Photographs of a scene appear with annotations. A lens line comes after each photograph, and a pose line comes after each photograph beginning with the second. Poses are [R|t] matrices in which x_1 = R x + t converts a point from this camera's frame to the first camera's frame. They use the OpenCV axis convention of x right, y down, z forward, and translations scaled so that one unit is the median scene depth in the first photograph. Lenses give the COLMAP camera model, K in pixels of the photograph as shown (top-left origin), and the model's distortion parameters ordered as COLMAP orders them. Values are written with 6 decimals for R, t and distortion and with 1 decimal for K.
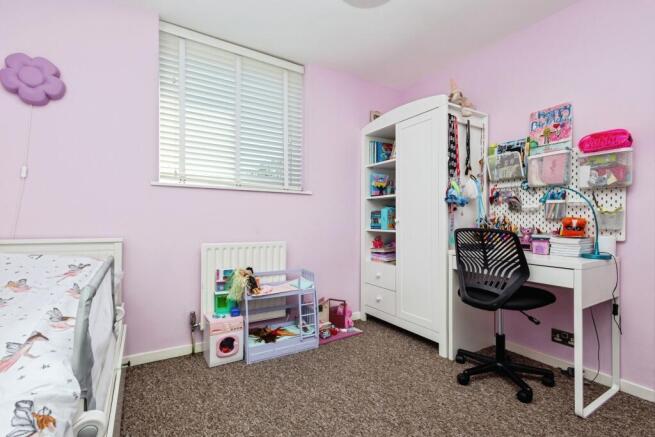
lens RADIAL K [[302.8, 0, 328.1], [0, 302.8, 225.7], [0, 0, 1]] dist [0.001729, 0.000344]
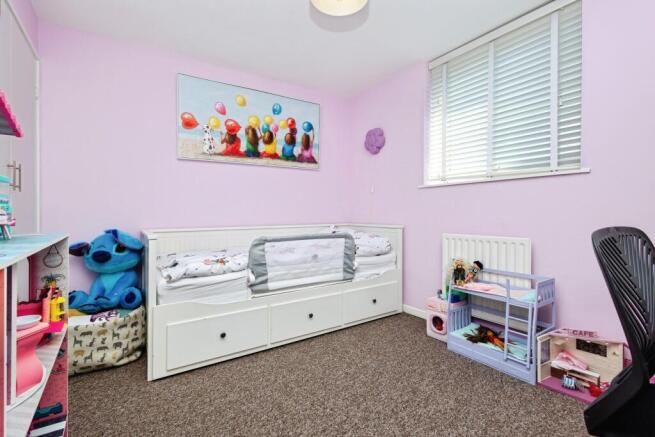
lens RADIAL K [[304.1, 0, 327.5], [0, 304.1, 218.5], [0, 0, 1]] dist [-0.000559, 0.000171]
pose [[0.033824, 0.003878, -0.999420, 0.736387], [-0.012929, 0.999910, 0.003442, 0.003829], [0.999344, 0.012805, 0.033871, 0.509493]]
